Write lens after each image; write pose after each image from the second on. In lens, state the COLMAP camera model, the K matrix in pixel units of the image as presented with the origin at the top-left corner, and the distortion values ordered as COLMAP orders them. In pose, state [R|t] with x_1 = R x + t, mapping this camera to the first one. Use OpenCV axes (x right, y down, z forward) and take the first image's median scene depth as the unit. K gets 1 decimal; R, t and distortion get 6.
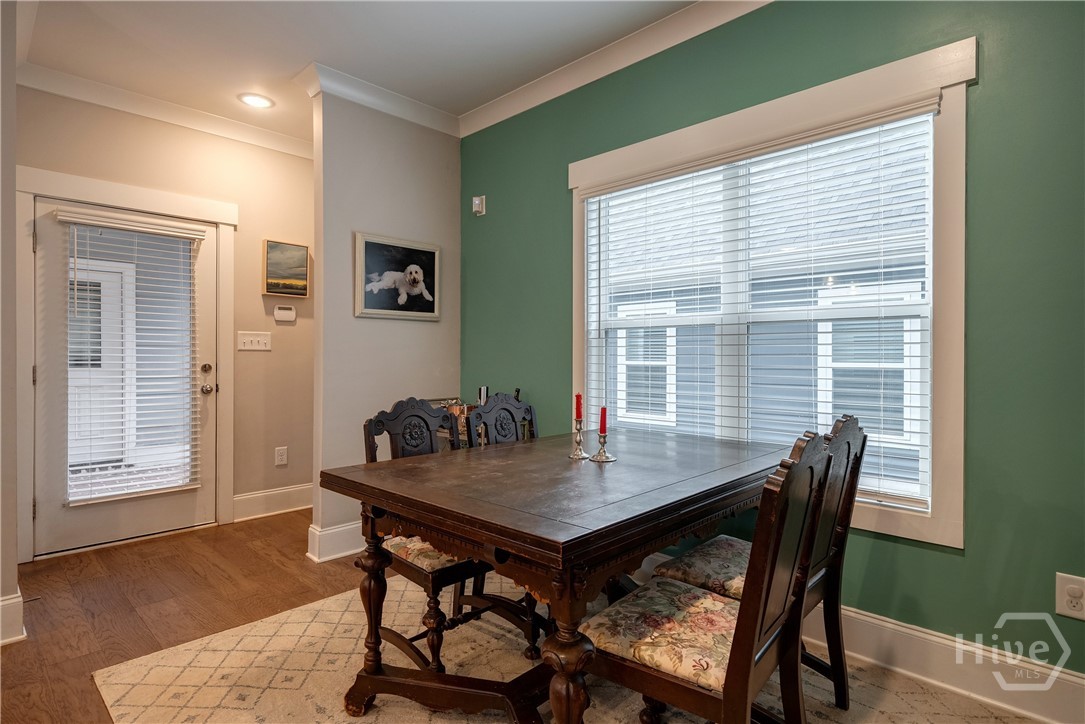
lens RADIAL K [[561.8, 0, 563.3], [0, 561.8, 361.3], [0, 0, 1]] dist [-0.000541, 0.000375]
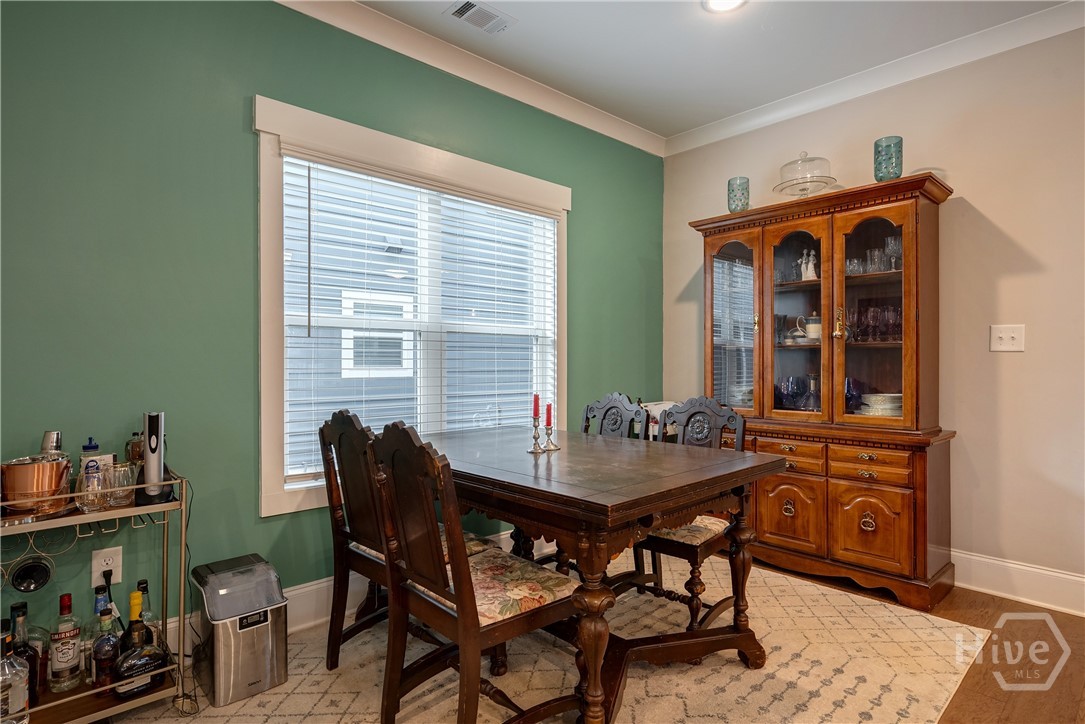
lens RADIAL K [[561.8, 0, 543.7], [0, 561.8, 358.2], [0, 0, 1]] dist [-0.000541, 0.000375]
pose [[0.075090, 0.004497, 0.997167, -0.875172], [0.007238, 0.999961, -0.005055, -0.005075], [-0.997150, 0.007597, 0.075055, 0.736037]]
